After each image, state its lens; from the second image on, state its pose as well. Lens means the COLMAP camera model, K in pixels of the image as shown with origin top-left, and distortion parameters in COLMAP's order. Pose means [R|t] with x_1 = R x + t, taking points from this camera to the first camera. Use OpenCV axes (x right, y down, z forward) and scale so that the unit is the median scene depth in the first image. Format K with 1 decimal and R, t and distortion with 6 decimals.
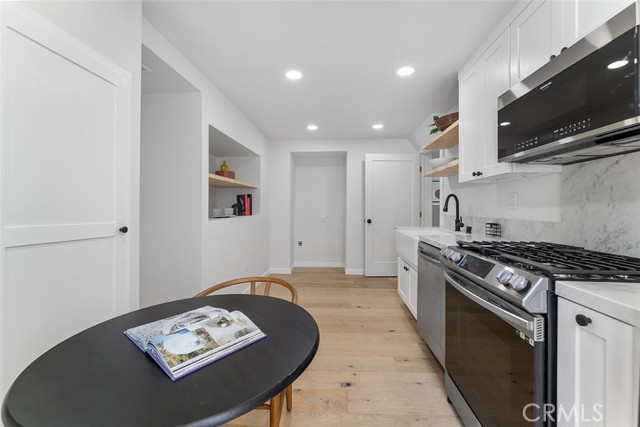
lens RADIAL K [[259.0, 0, 321.8], [0, 259.0, 205.2], [0, 0, 1]] dist [0.002053, 0.000077]
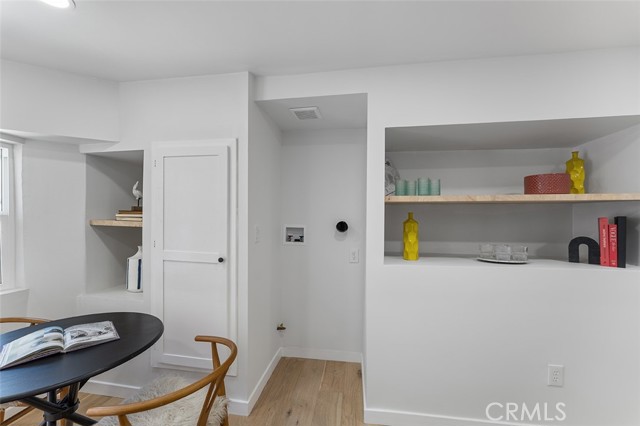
lens RADIAL K [[264.2, 0, 320.0], [0, 264.2, 213.0], [0, 0, 1]] dist [-0.001084, -0.000058]
pose [[-0.087341, -0.017368, -0.996027, 0.275994], [0.001430, 0.999845, -0.017560, -0.060657], [0.996177, -0.002958, -0.087303, 0.808810]]
